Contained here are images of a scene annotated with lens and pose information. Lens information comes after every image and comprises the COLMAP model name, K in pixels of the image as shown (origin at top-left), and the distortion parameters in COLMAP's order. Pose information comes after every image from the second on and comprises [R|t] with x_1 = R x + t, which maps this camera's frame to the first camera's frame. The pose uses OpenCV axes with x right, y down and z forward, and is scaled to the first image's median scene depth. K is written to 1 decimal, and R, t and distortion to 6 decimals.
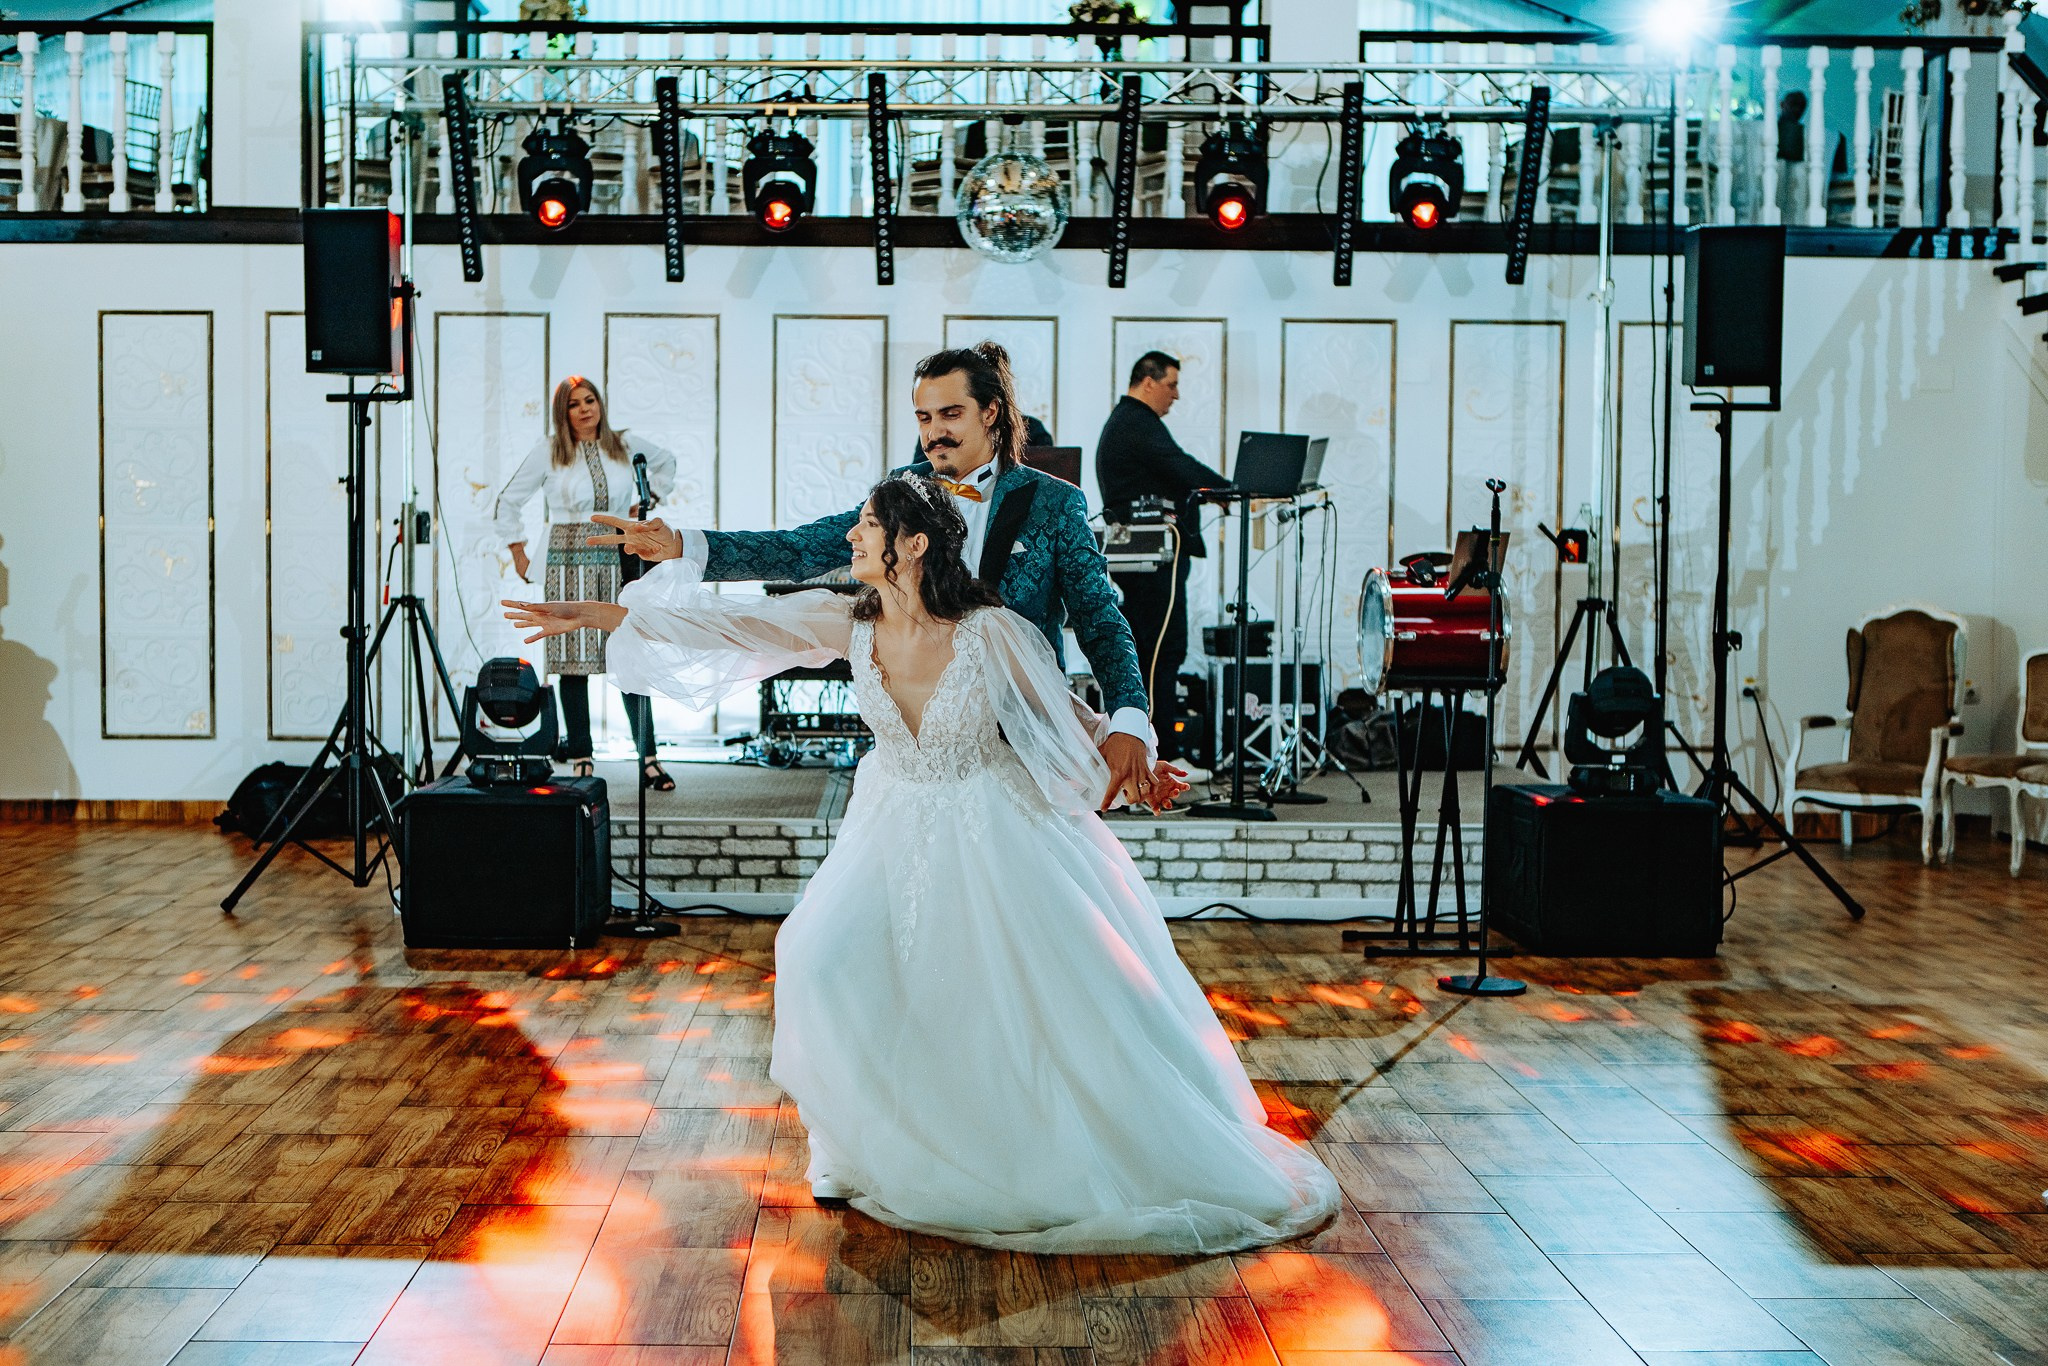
lens RADIAL K [[3153.2, 0, 1022.1], [0, 3153.2, 670.4], [0, 0, 1]] dist [-0.050879, 0.000000]
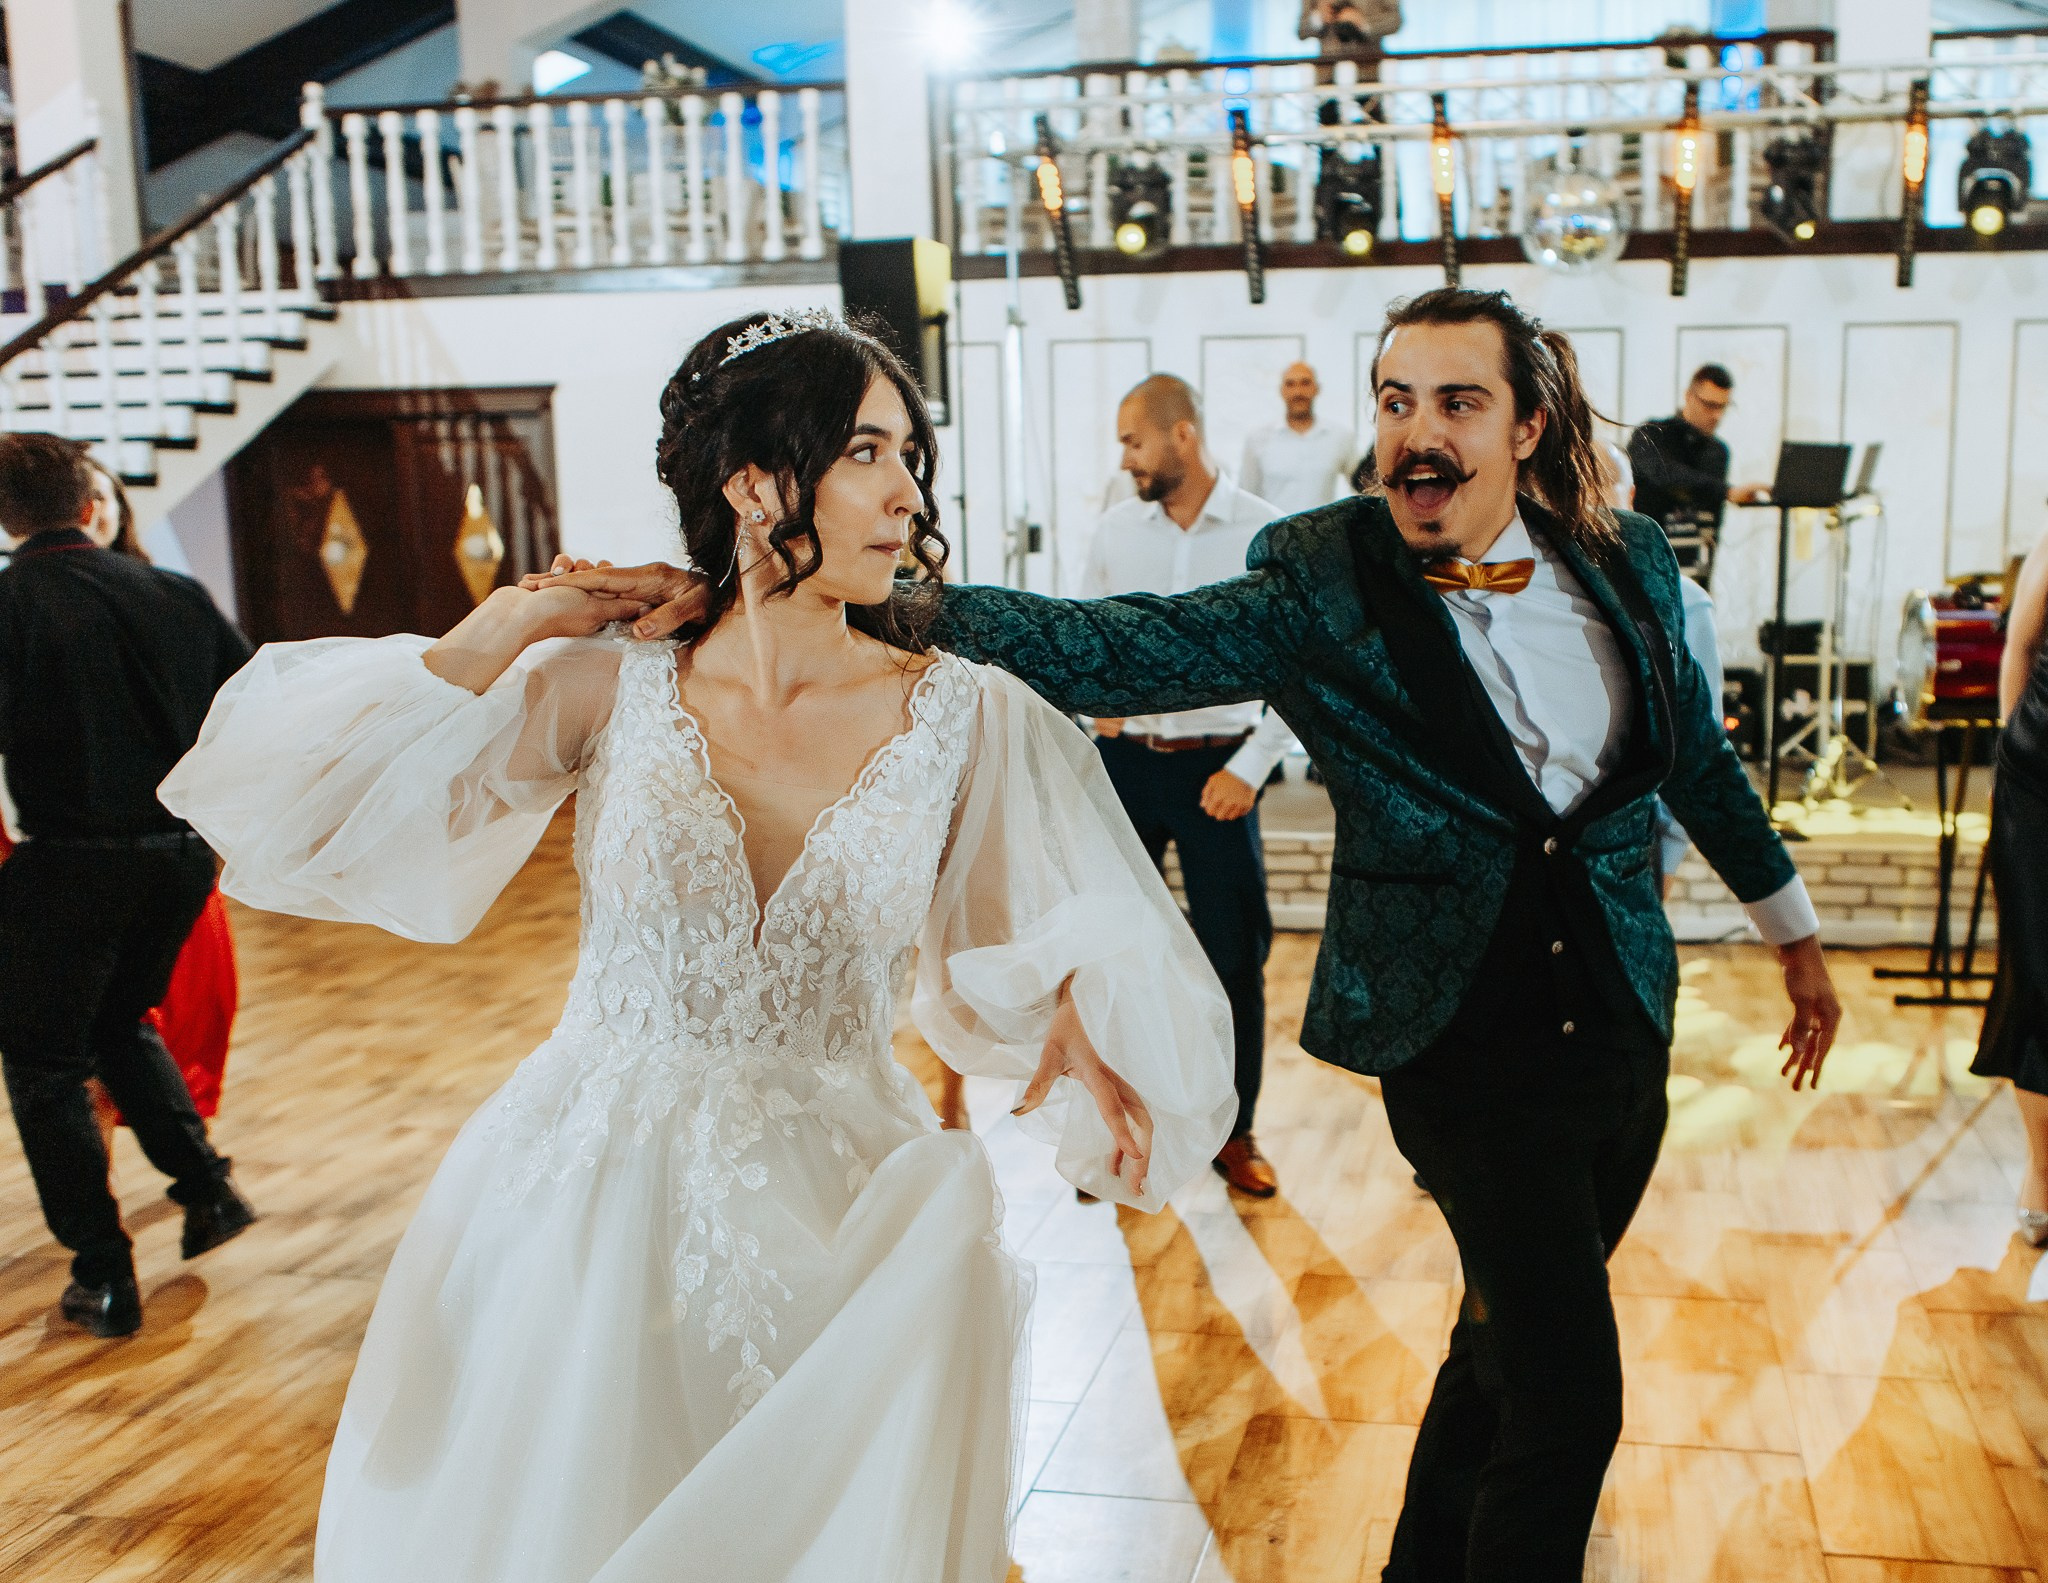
lens RADIAL K [[2174.6, 0, 1246.4], [0, 2174.6, 868.8], [0, 0, 1]] dist [-0.023094, 0.000000]
pose [[0.979651, 0.018362, -0.199867, 0.037703], [0.006612, 0.992313, 0.123574, -0.024675], [0.200599, -0.122381, 0.971999, 0.261094]]
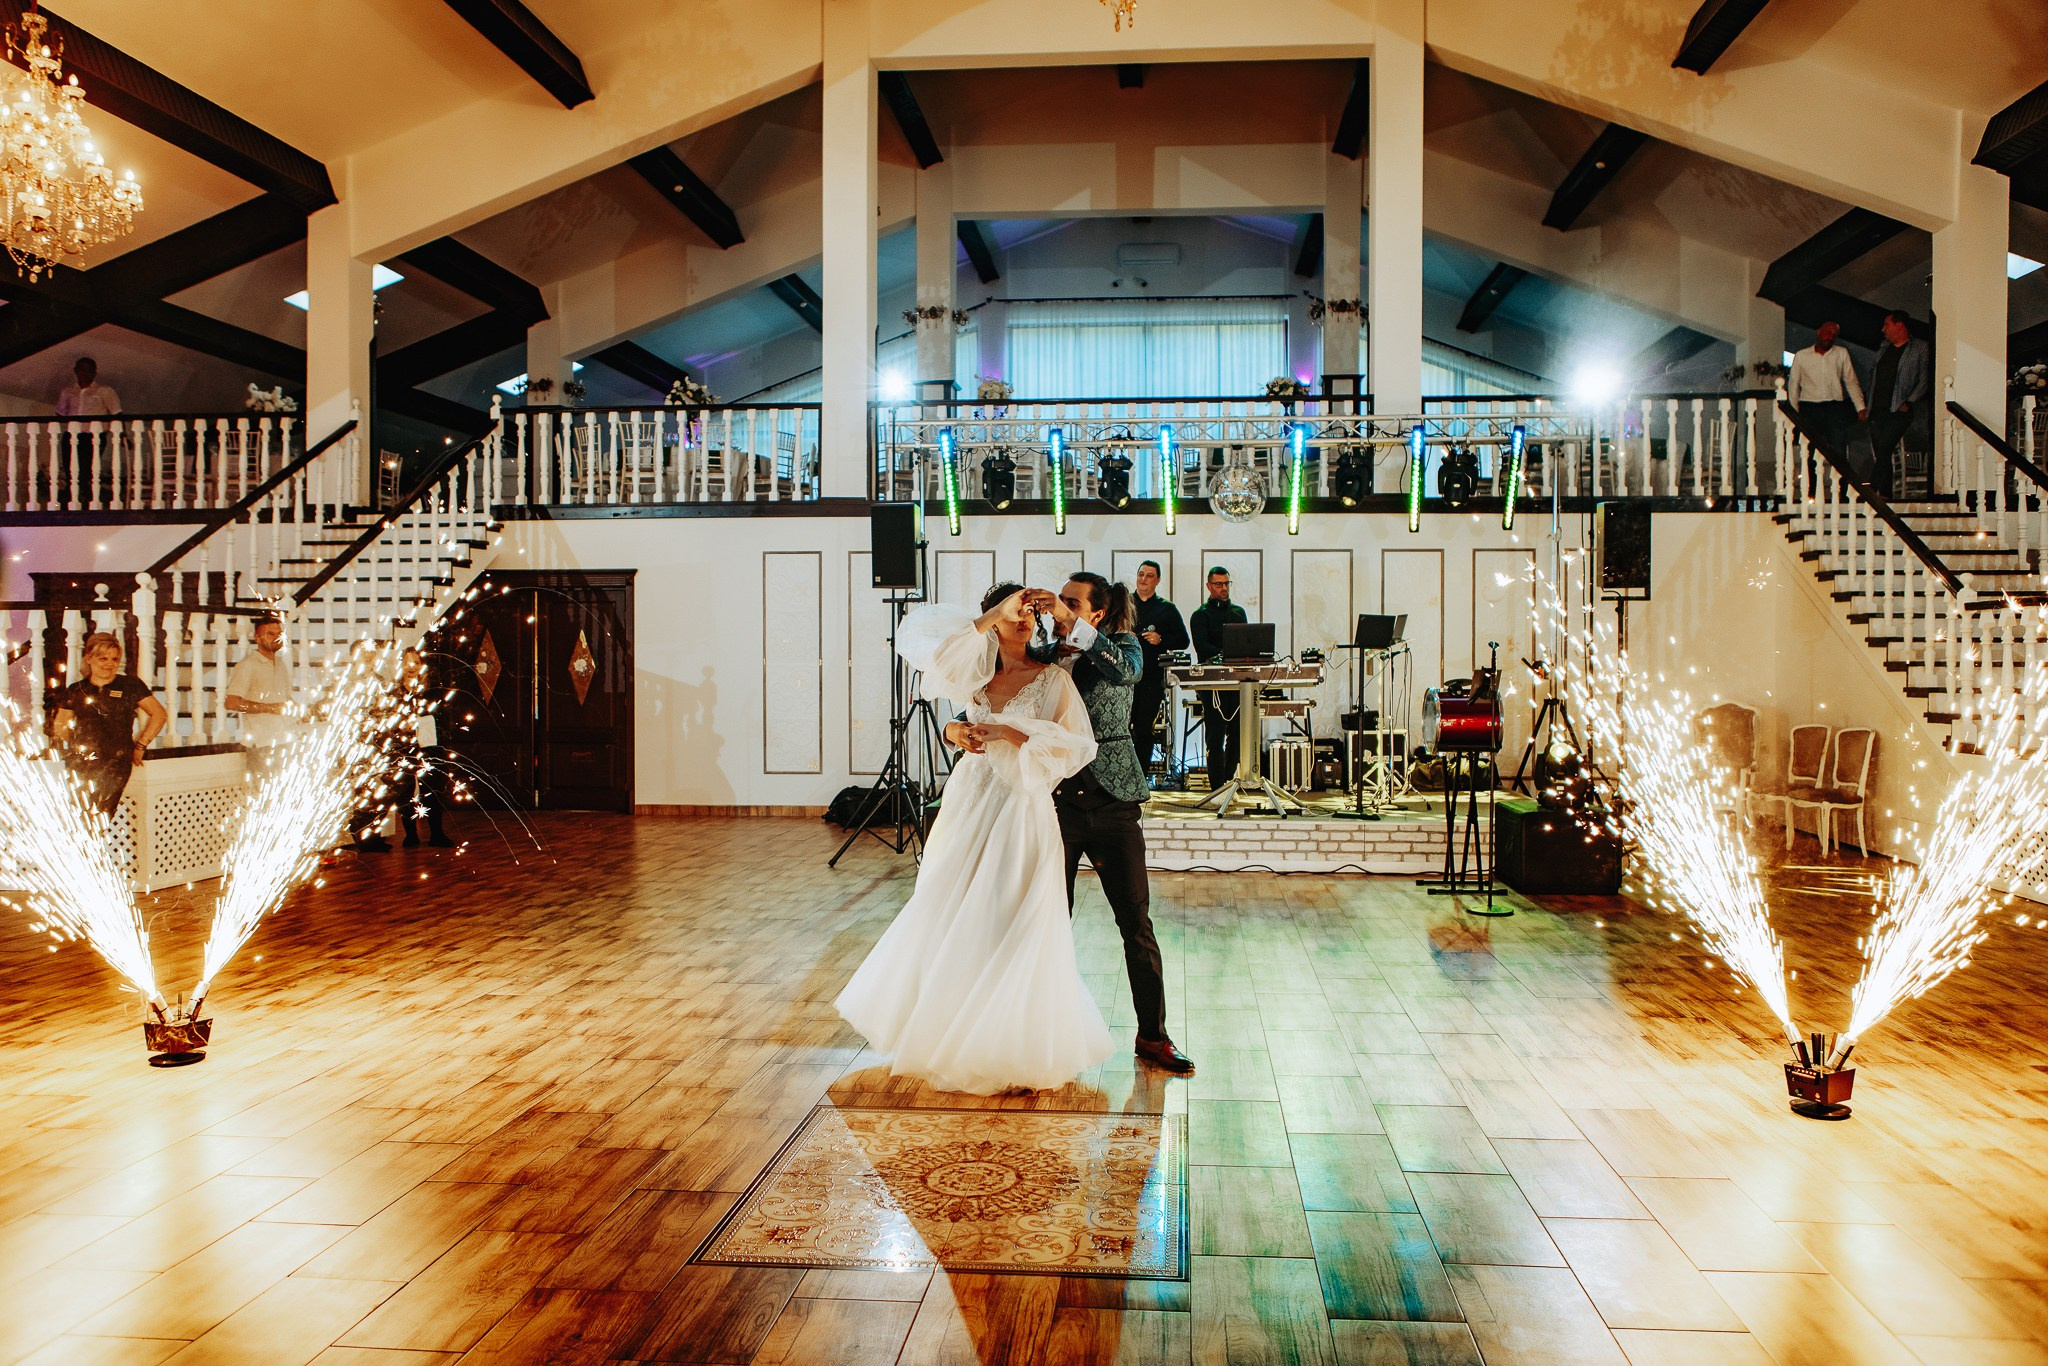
lens RADIAL K [[1745.9, 0, 1087.5], [0, 1745.9, 630.9], [0, 0, 1]] dist [-0.029713, 0.044262]
pose [[0.995950, -0.007382, -0.089605, 0.000690], [0.002746, 0.998656, -0.051756, -0.010087], [0.089867, 0.051300, 0.994632, -0.049537]]
